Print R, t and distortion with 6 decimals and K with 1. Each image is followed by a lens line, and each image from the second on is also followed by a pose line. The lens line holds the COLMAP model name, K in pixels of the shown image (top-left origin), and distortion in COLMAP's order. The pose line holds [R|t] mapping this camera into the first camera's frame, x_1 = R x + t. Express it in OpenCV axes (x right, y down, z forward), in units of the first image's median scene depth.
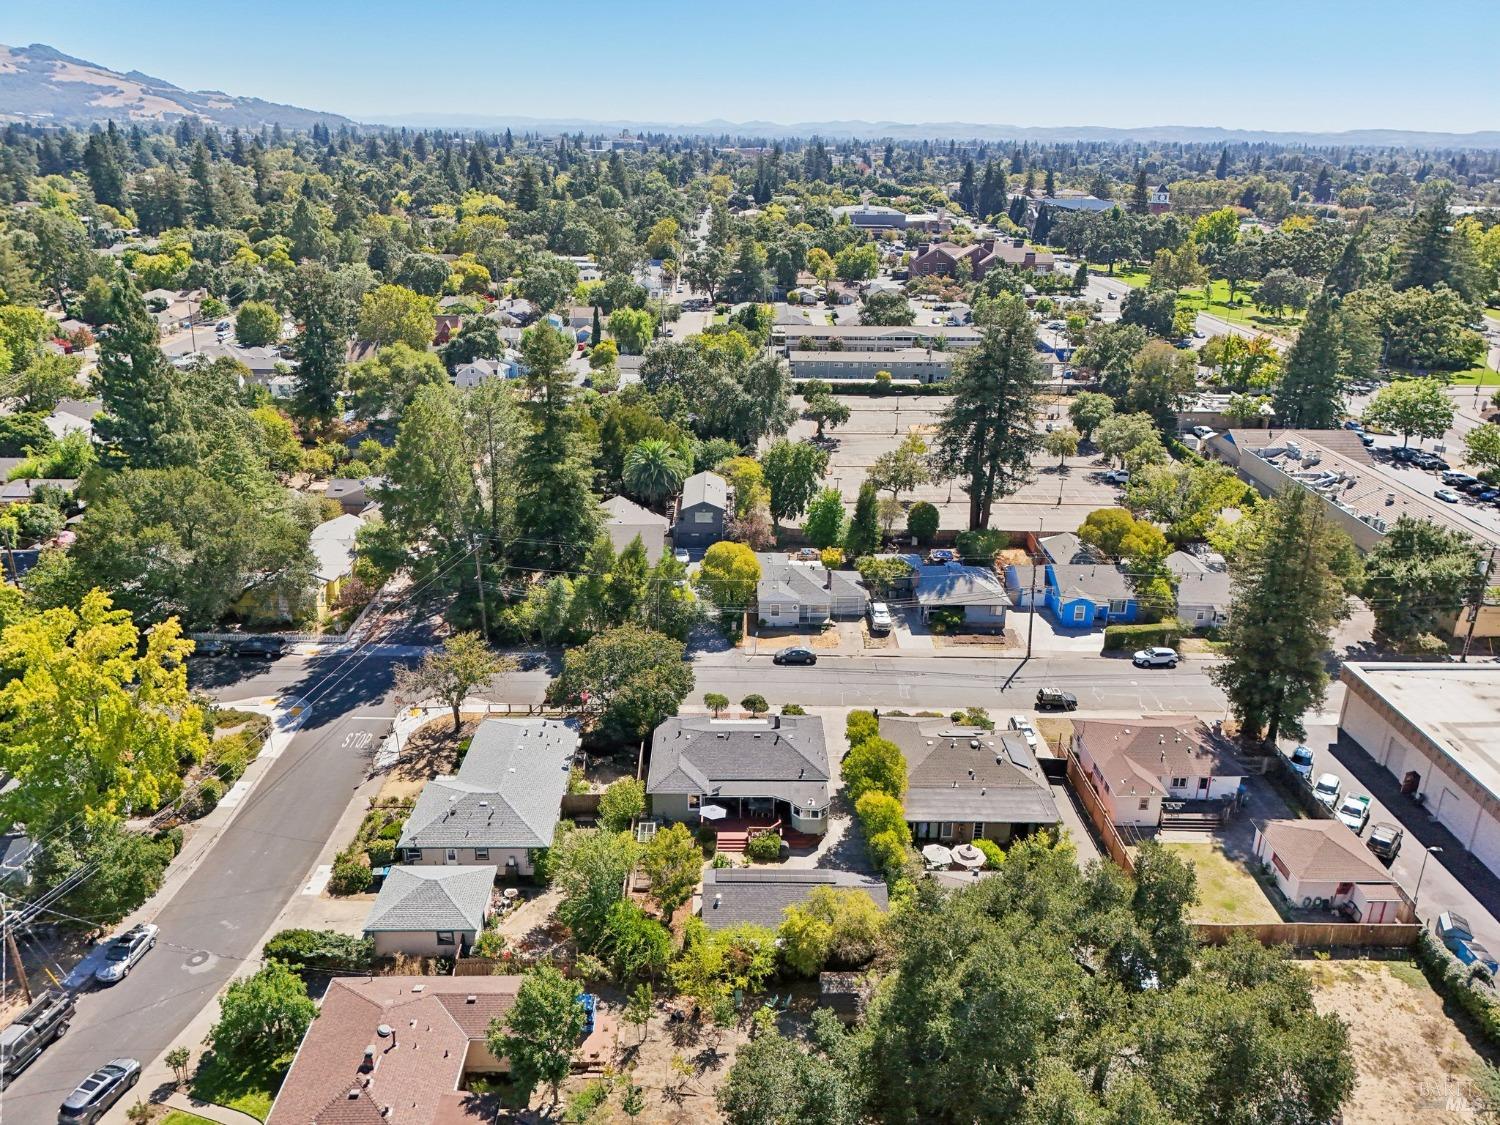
lens RADIAL K [[1113.6, 0, 750.0], [0, 1113.6, 562.5], [0, 0, 1]] dist [0.082003, -0.080998]
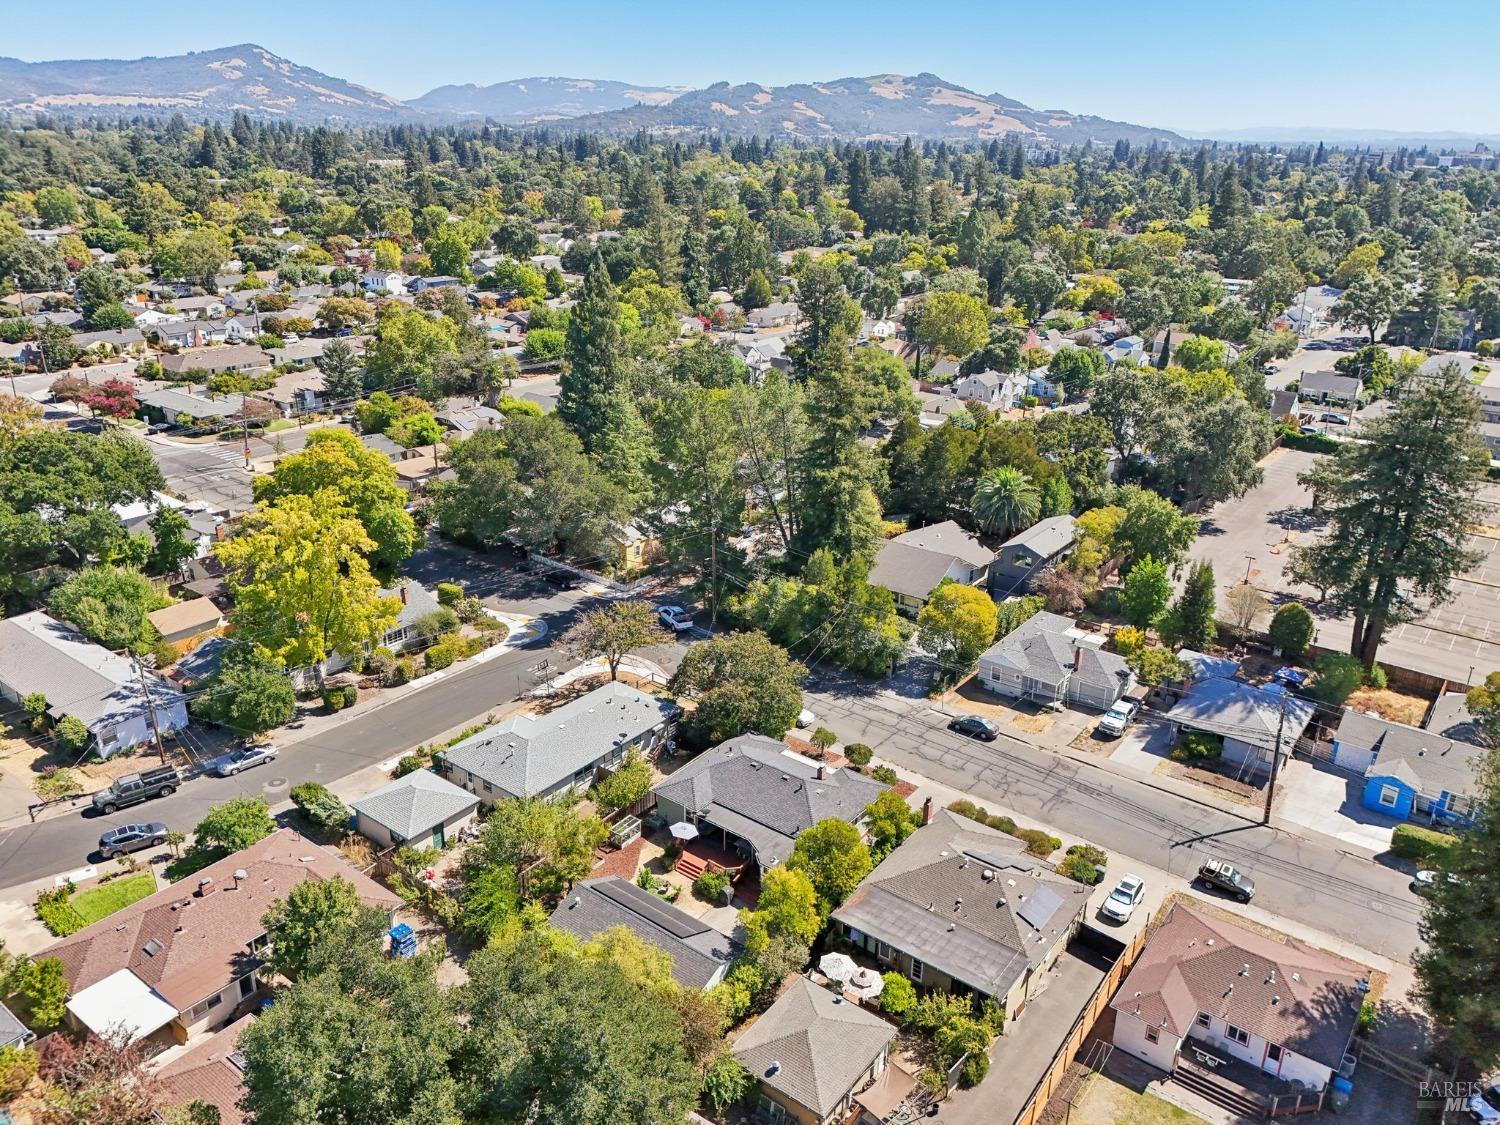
lens RADIAL K [[1113.6, 0, 750.0], [0, 1113.6, 562.5], [0, 0, 1]] dist [0.082003, -0.080998]
pose [[0.786300, 0.222034, -0.576570, 0.360916], [-0.228998, 0.971463, 0.061808, -0.053029], [0.573840, 0.083433, 0.814707, 0.152444]]
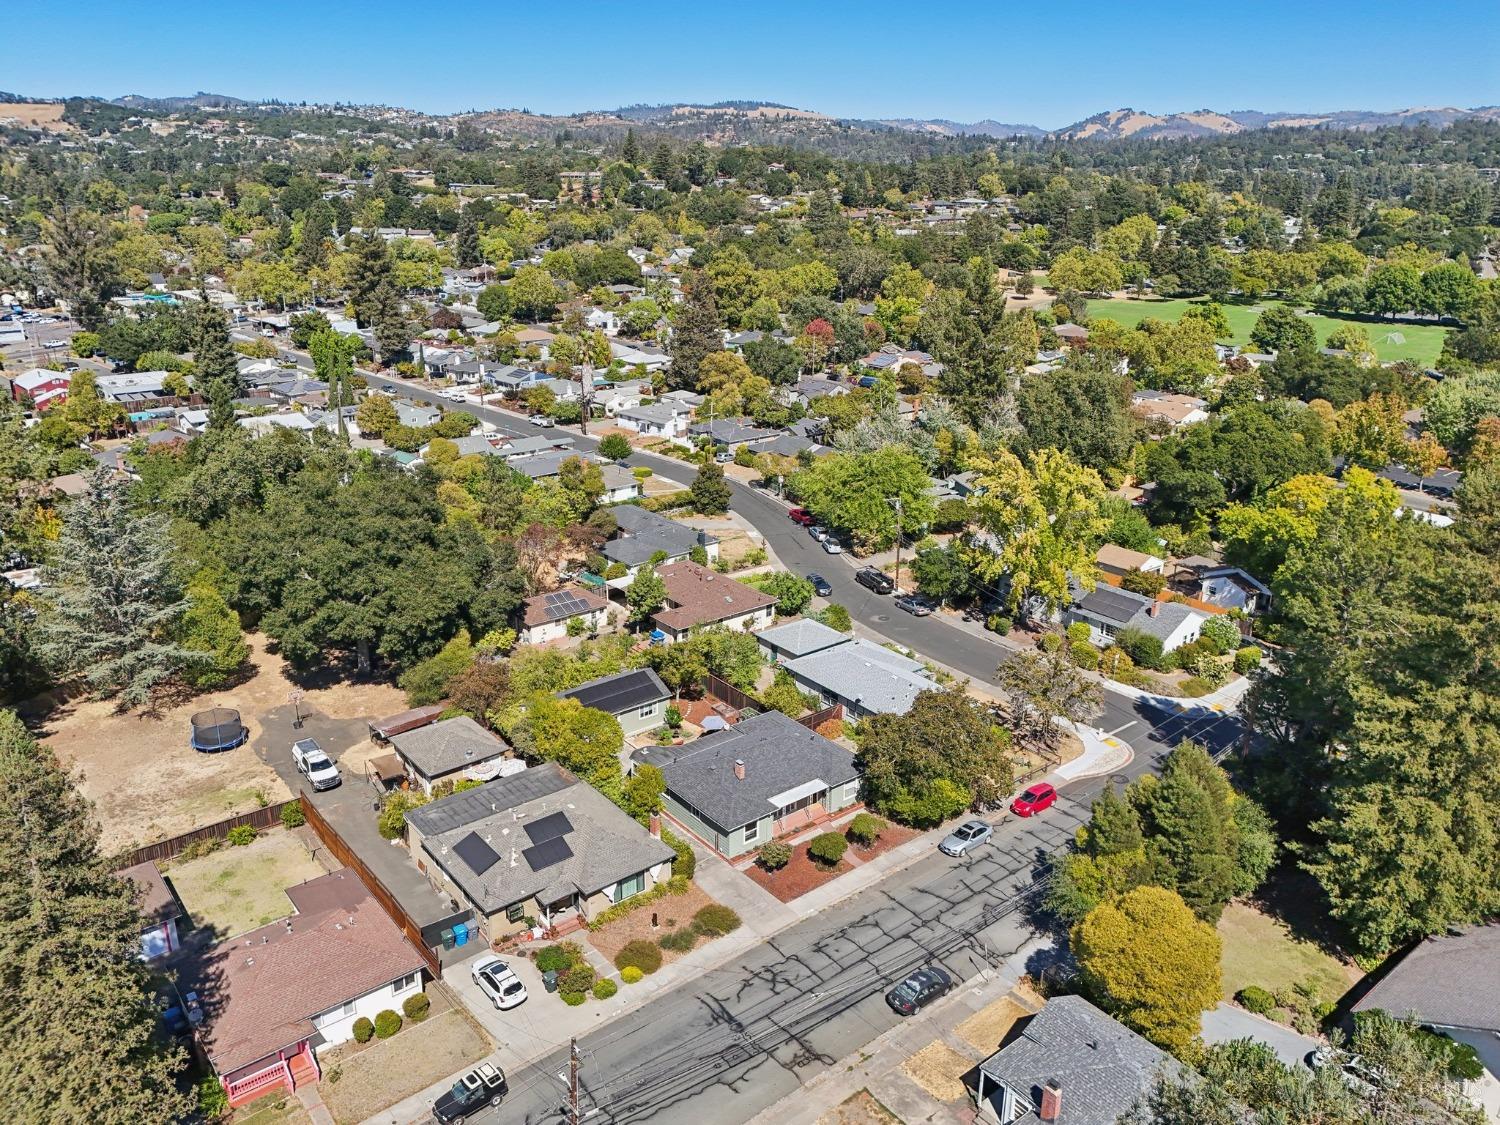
lens RADIAL K [[1113.6, 0, 750.0], [0, 1113.6, 562.5], [0, 0, 1]] dist [0.082003, -0.080998]
pose [[-0.788725, 0.176290, -0.588927, 0.386410], [-0.246696, 0.786712, 0.565885, -0.369725], [0.563076, 0.591613, -0.577009, 1.084627]]
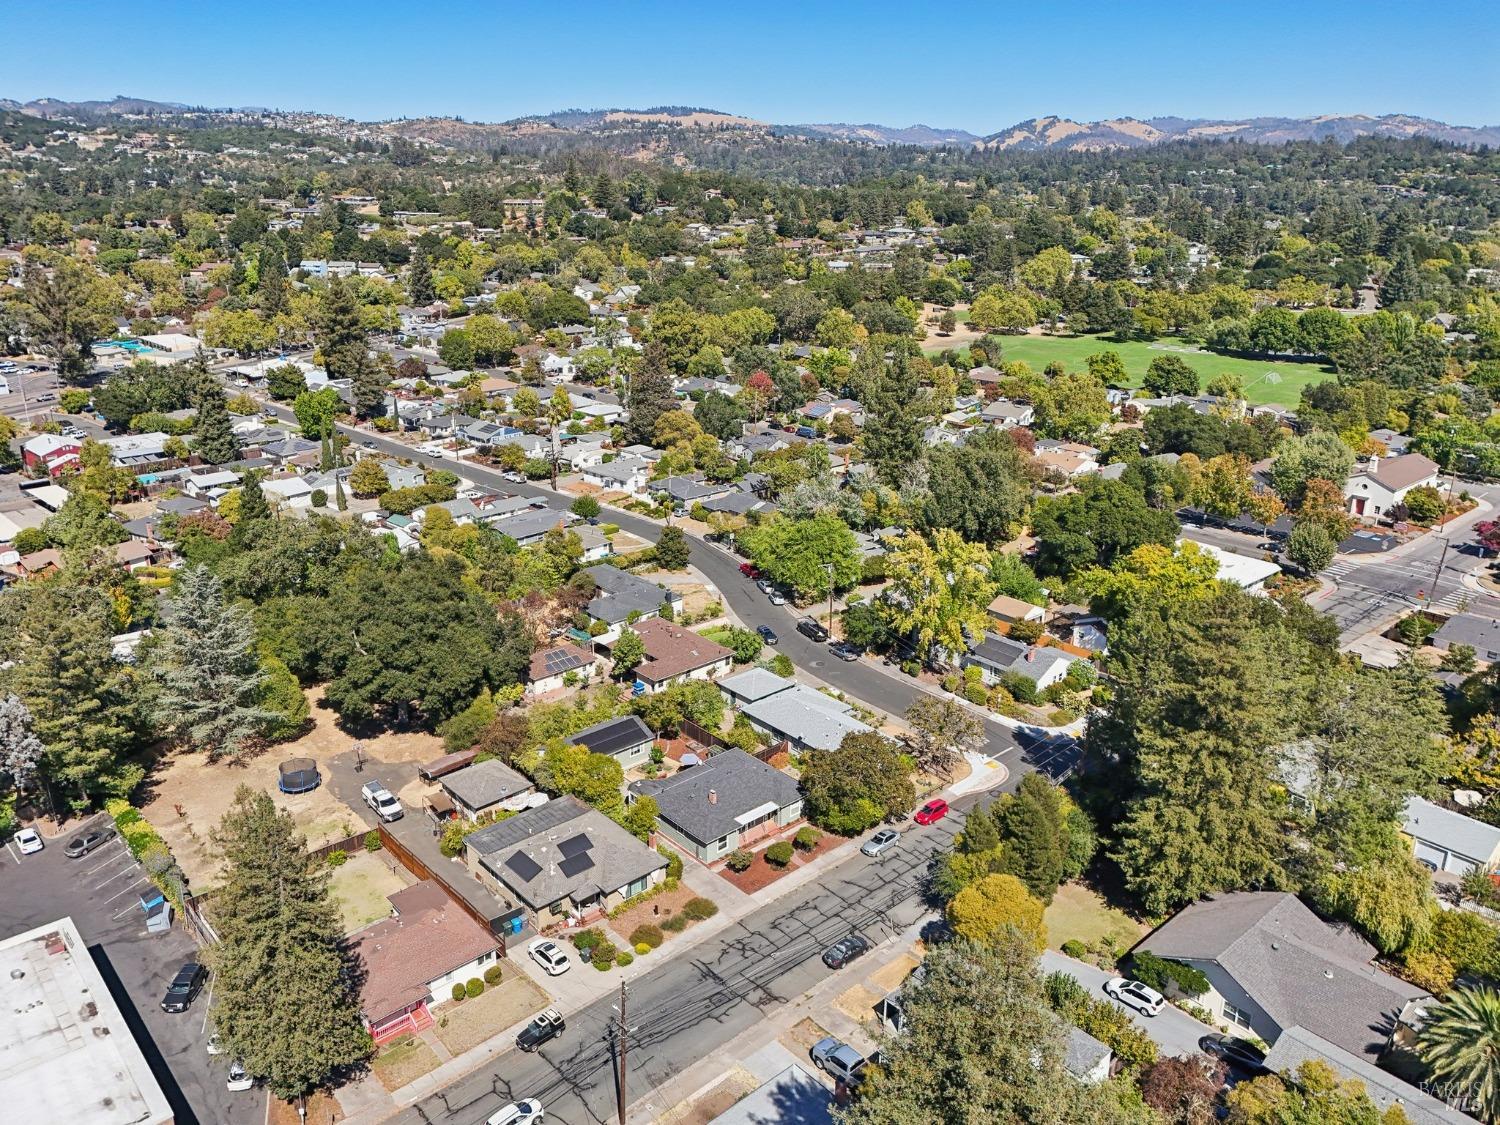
lens RADIAL K [[1113.6, 0, 750.0], [0, 1113.6, 562.5], [0, 0, 1]] dist [0.082003, -0.080998]
pose [[-0.753735, 0.189290, -0.629328, 0.525064], [-0.261154, 0.792488, 0.551146, -0.542864], [0.603061, 0.579769, -0.547892, 1.168554]]
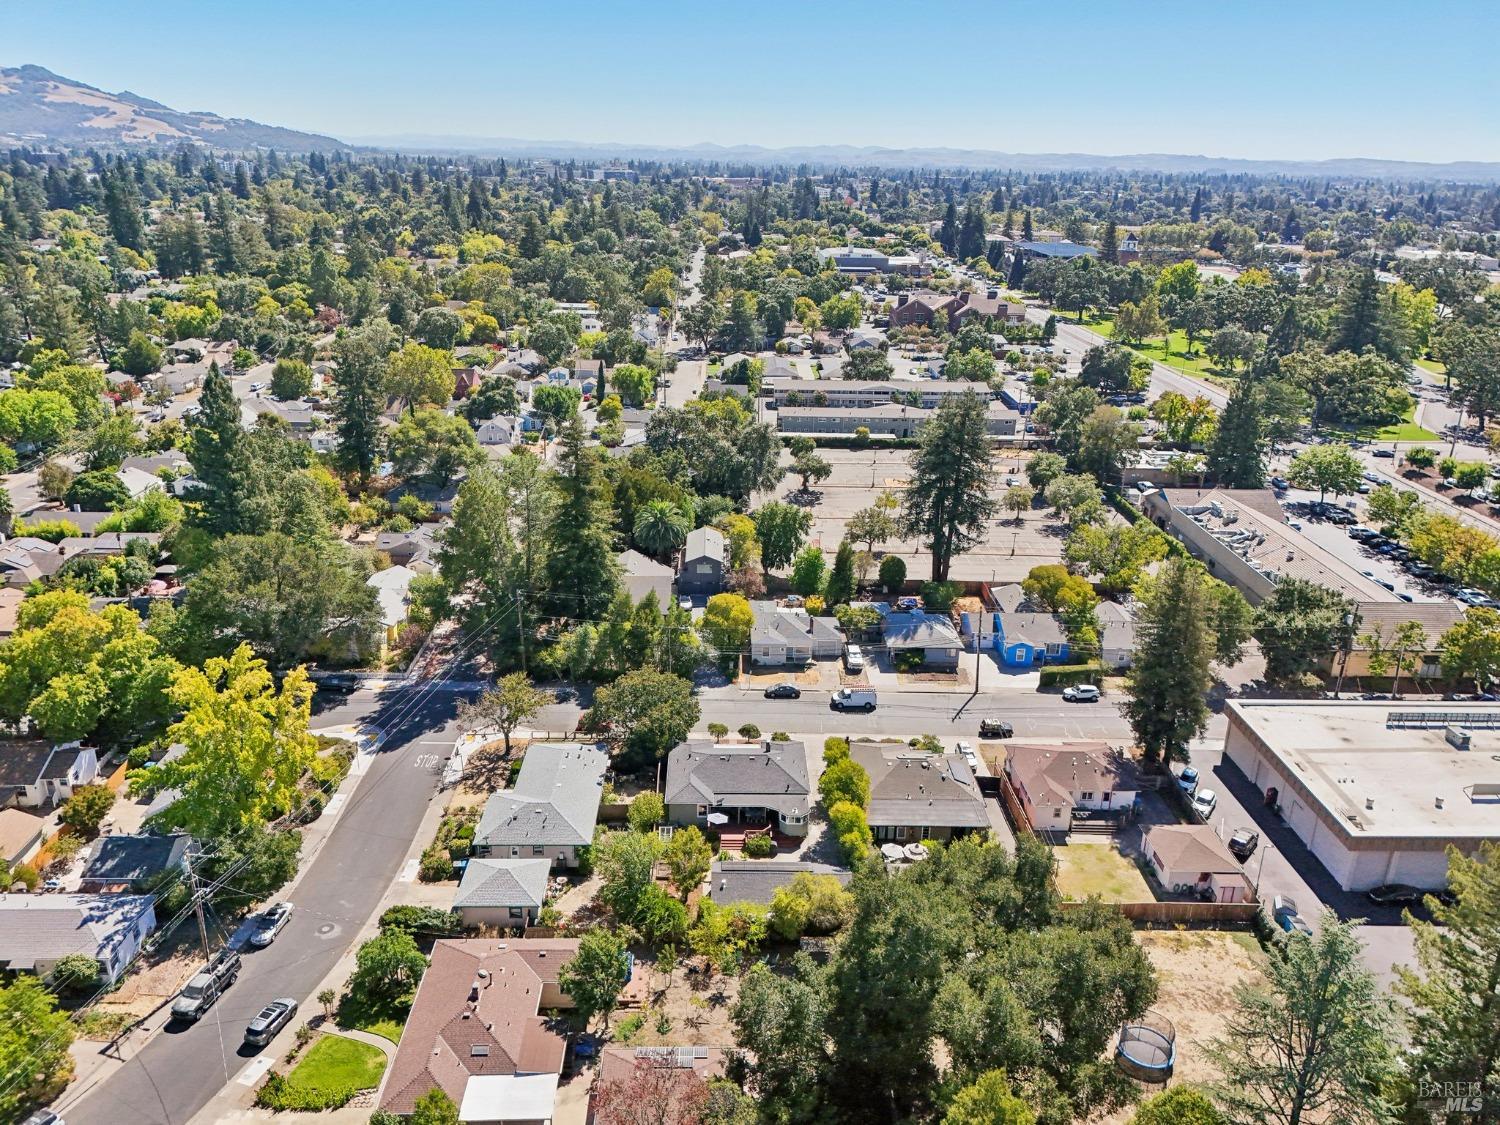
lens RADIAL K [[1113.6, 0, 750.0], [0, 1113.6, 562.5], [0, 0, 1]] dist [0.082003, -0.080998]
pose [[0.999924, 0.004114, 0.011622, -0.008527], [-0.003905, 0.999832, -0.017922, -0.030966], [-0.011694, 0.017875, 0.999772, -0.190411]]
